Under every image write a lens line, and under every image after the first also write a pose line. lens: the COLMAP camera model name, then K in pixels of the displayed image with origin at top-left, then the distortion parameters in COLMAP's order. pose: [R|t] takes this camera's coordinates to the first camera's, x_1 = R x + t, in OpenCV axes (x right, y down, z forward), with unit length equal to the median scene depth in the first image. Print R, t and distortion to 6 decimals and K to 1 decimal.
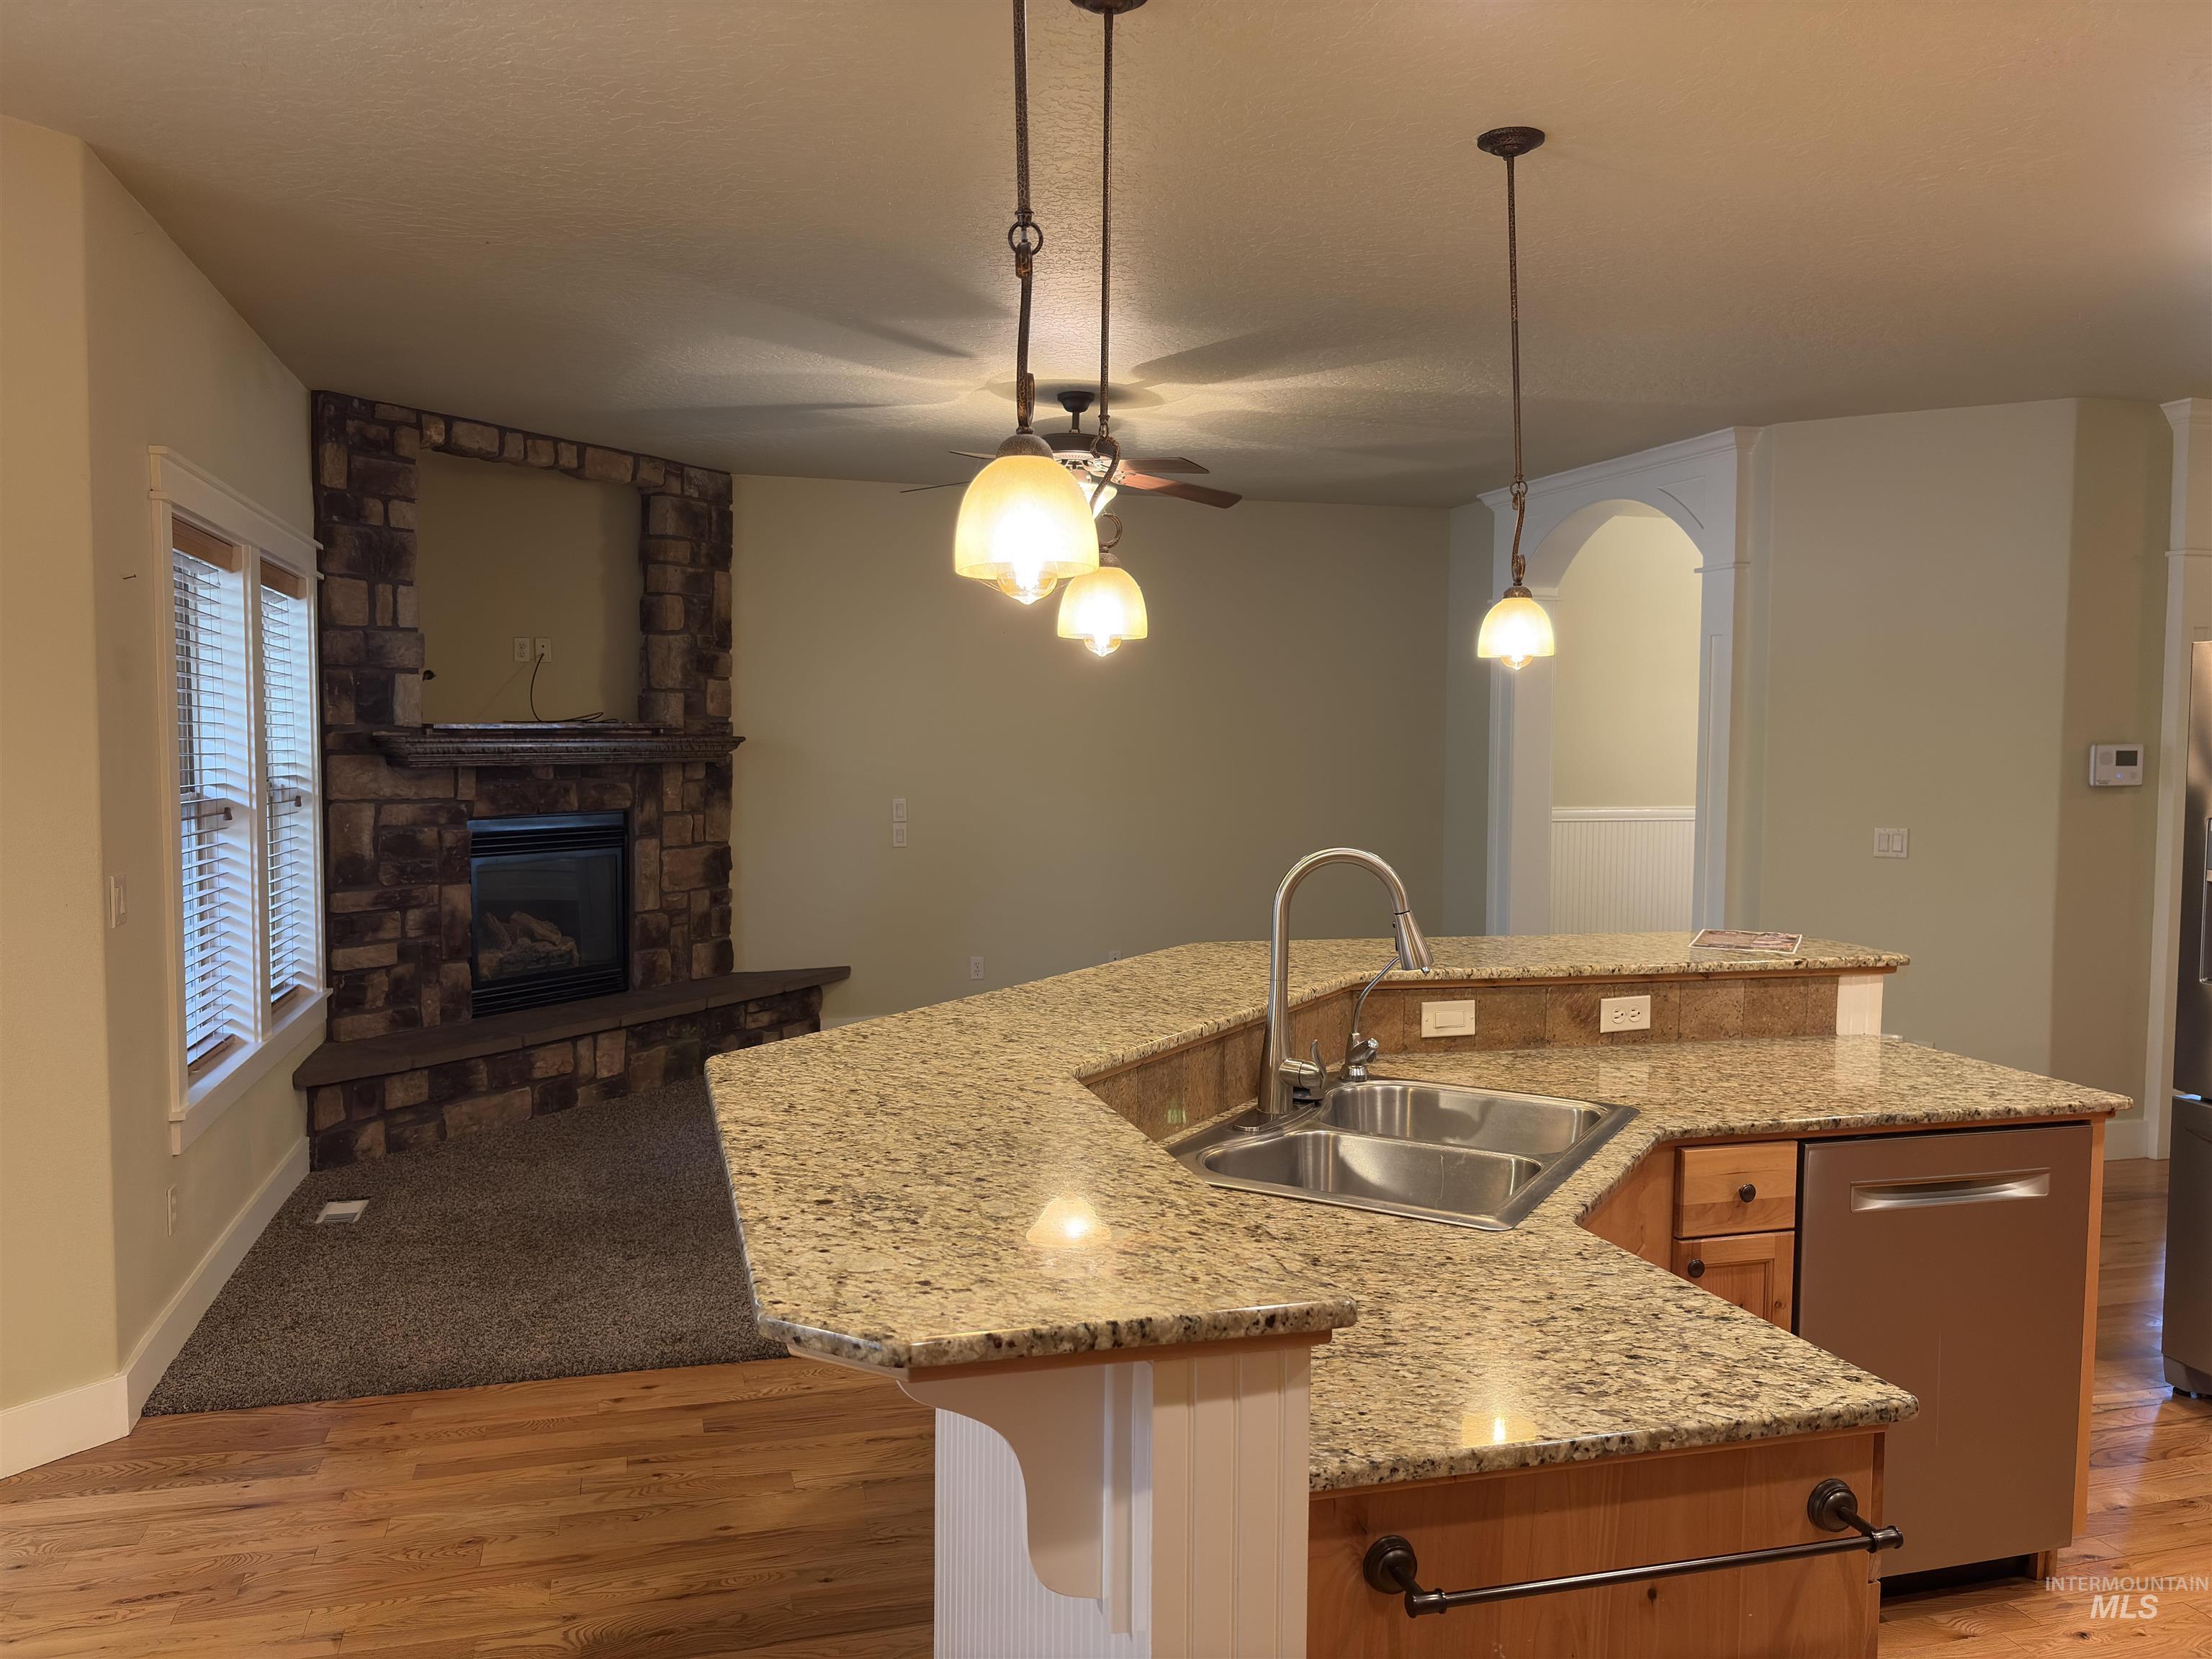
lens RADIAL K [[1668.6, 0, 1099.3], [0, 1668.6, 821.5], [0, 0, 1]] dist [0.027536, -0.038916]
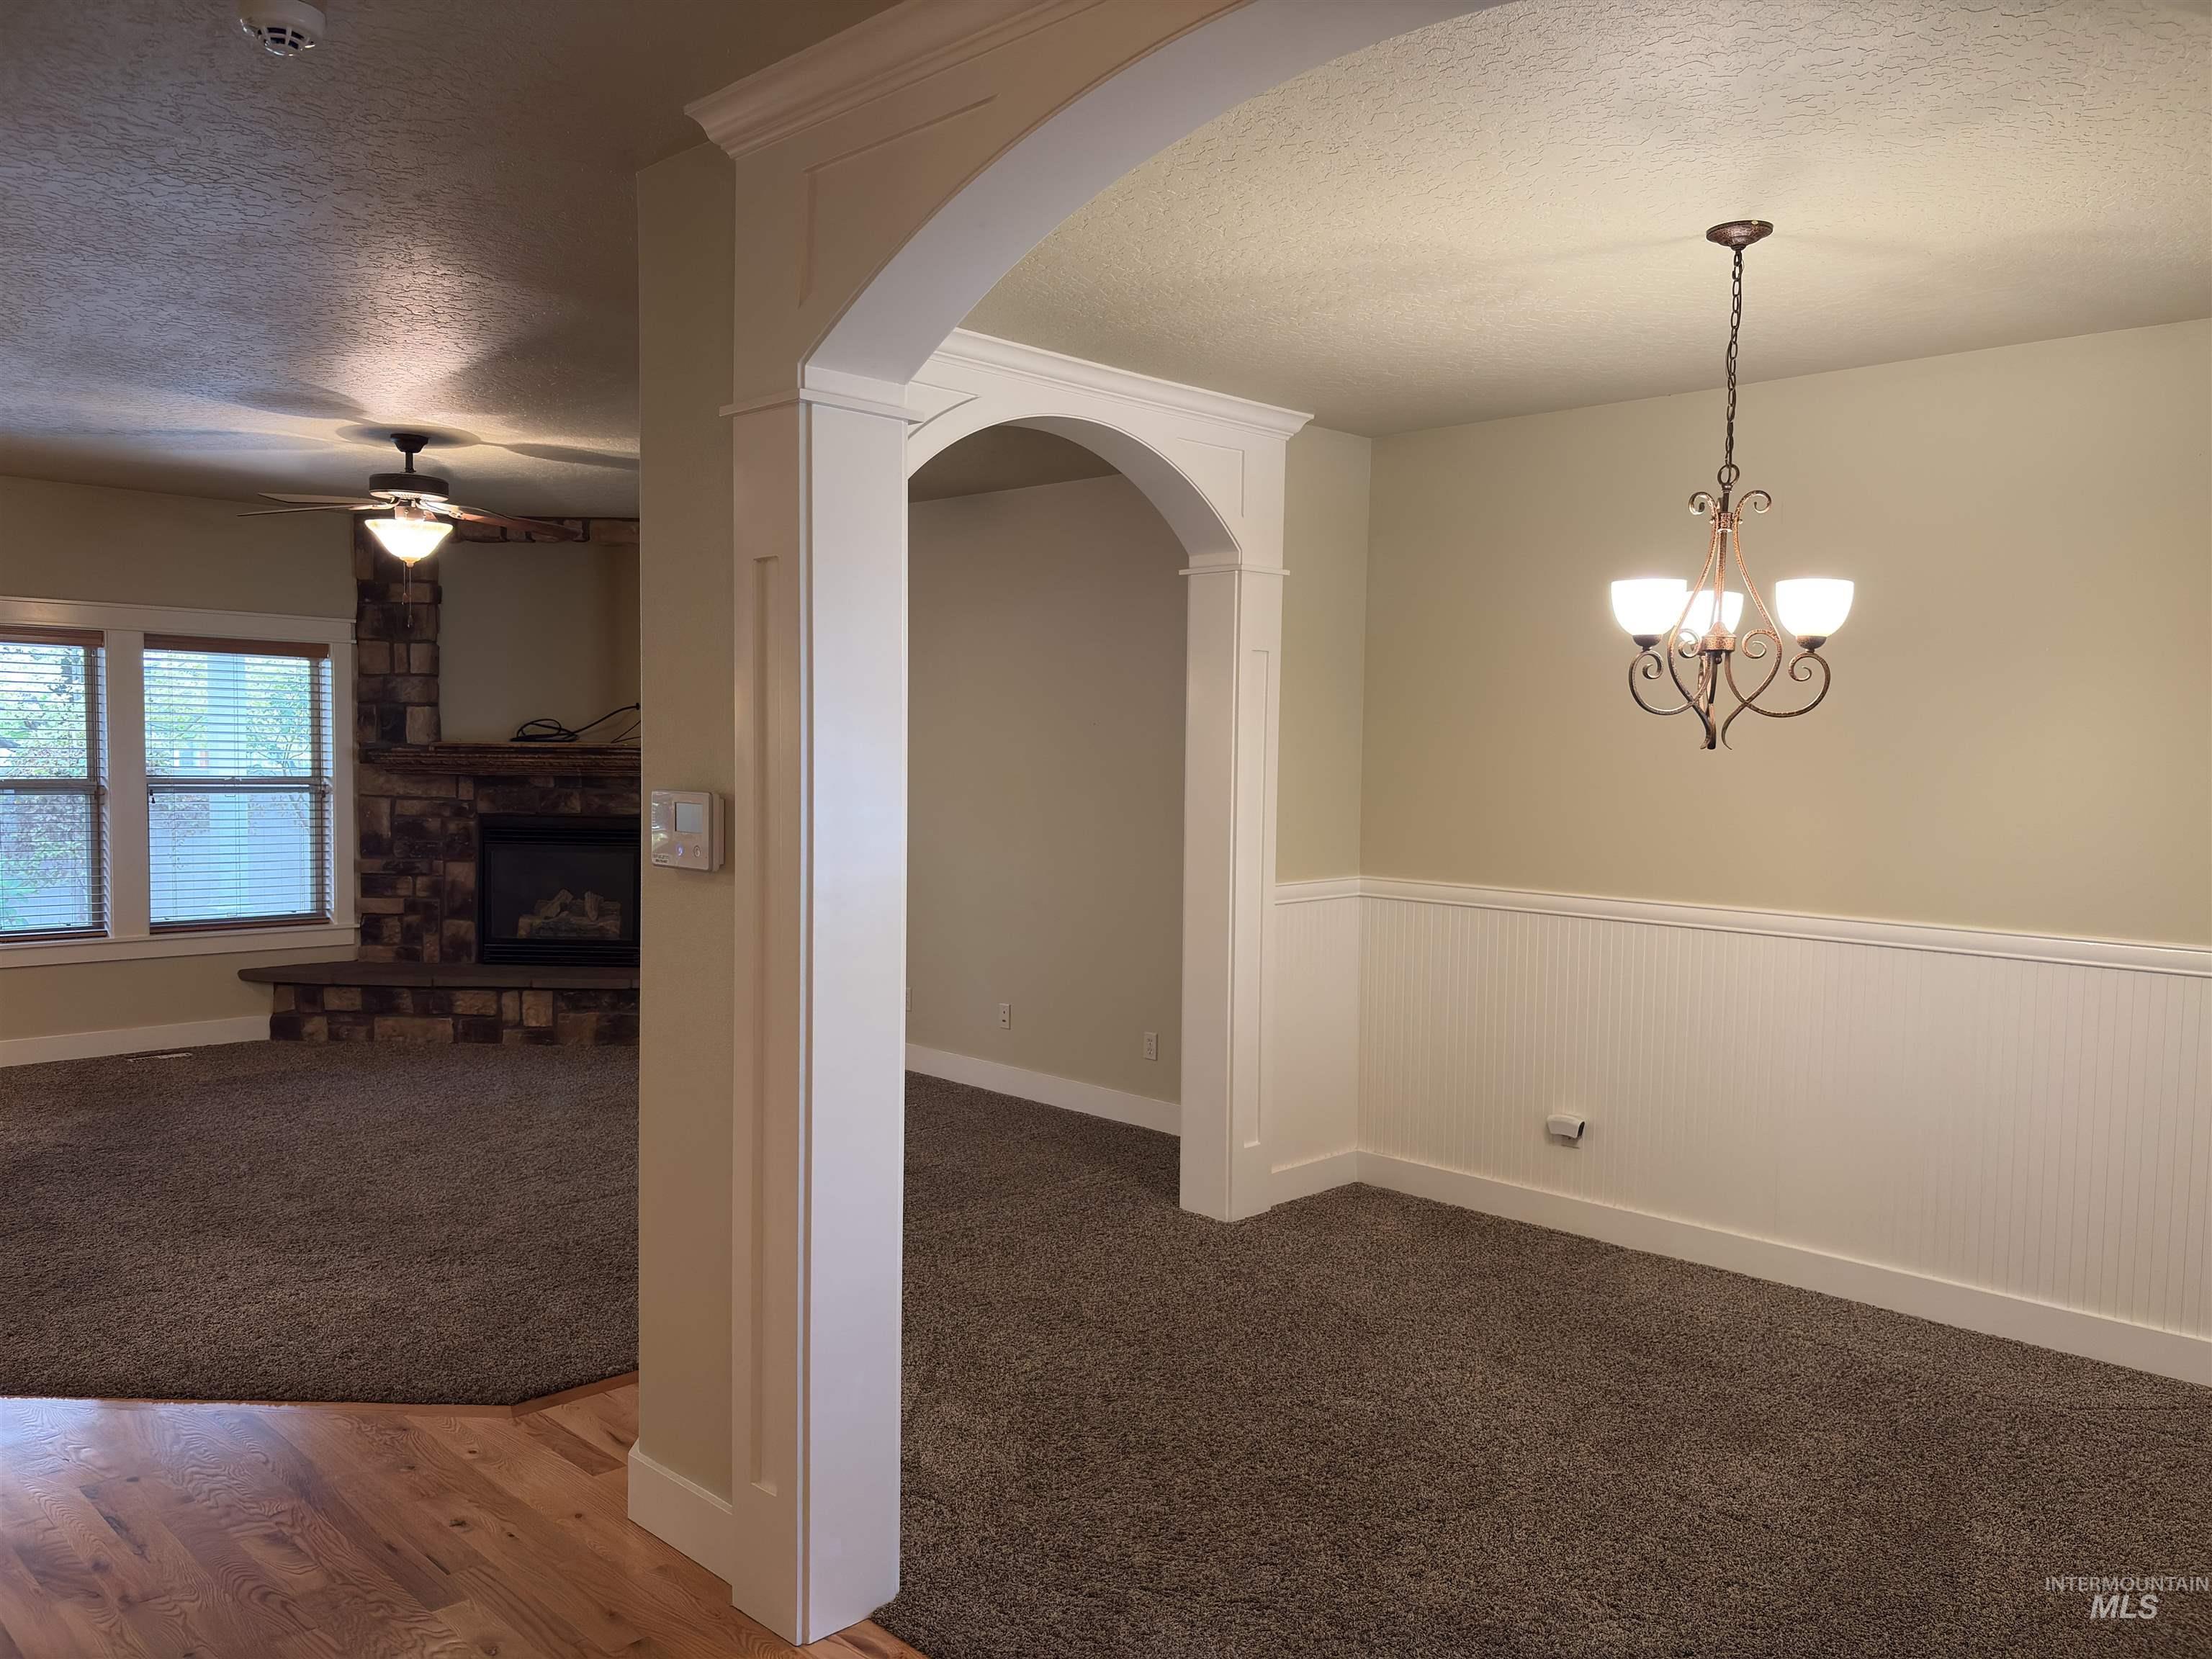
lens RADIAL K [[1668.6, 0, 1098.4], [0, 1668.6, 842.3], [0, 0, 1]] dist [0.027536, -0.038916]
pose [[0.487028, 0.063546, -0.871071, 1.073093], [-0.056890, 0.997540, 0.040963, -0.064646], [0.871531, 0.029605, 0.489445, 0.812188]]
